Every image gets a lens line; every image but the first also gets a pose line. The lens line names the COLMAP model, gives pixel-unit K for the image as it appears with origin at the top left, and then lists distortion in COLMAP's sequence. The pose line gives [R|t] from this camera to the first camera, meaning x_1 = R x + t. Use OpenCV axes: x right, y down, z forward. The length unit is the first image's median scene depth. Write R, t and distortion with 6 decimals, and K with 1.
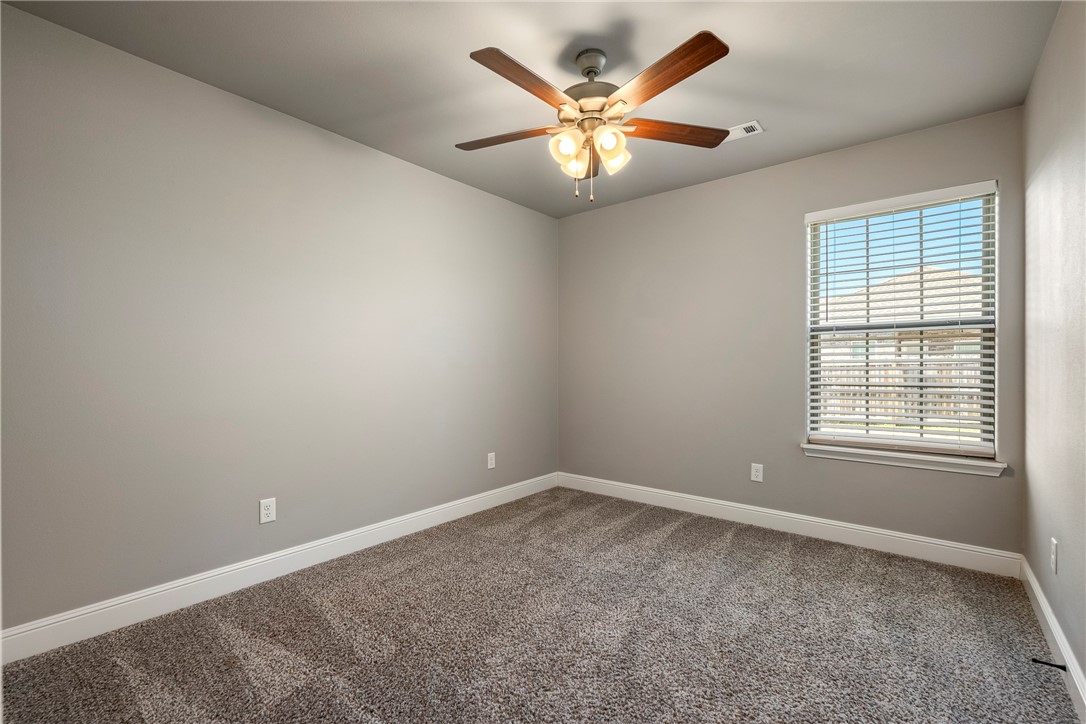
lens RADIAL K [[476.0, 0, 540.8], [0, 476.0, 366.4], [0, 0, 1]] dist [0.000096, -0.000049]
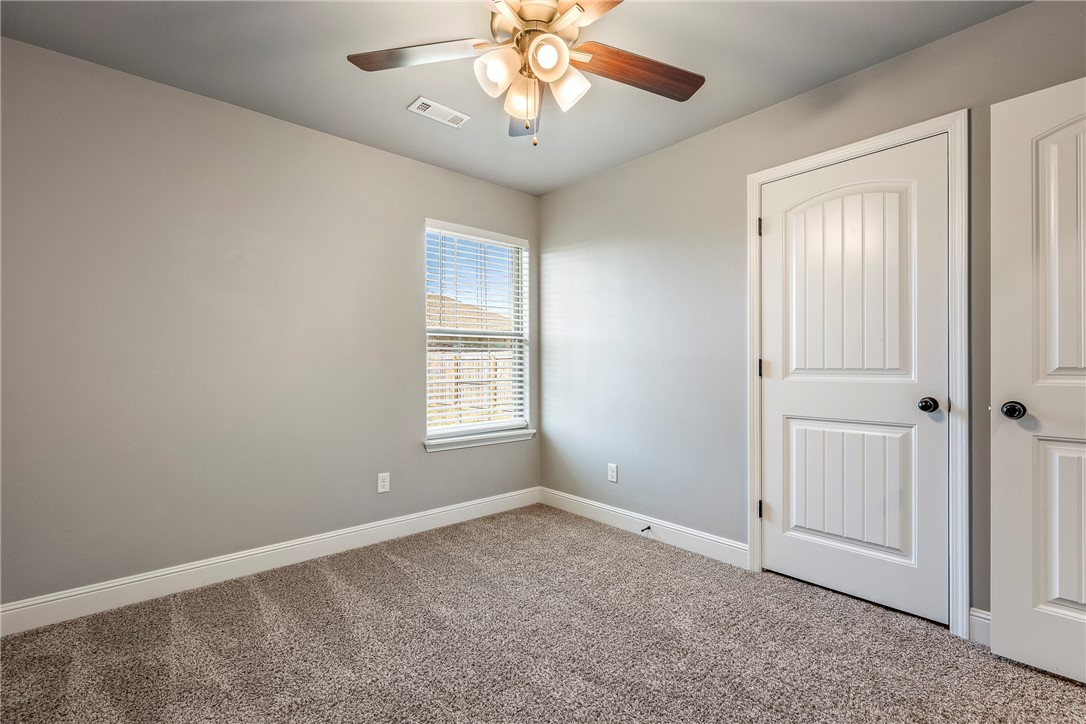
lens RADIAL K [[522.9, 0, 445.2], [0, 522.9, 363.5], [0, 0, 1]] dist [0.001108, 0.000636]
pose [[0.176590, 0.004316, 0.984275, -0.608017], [0.008855, 0.999943, -0.005973, -0.001168], [-0.984245, 0.009771, 0.176542, 0.815981]]
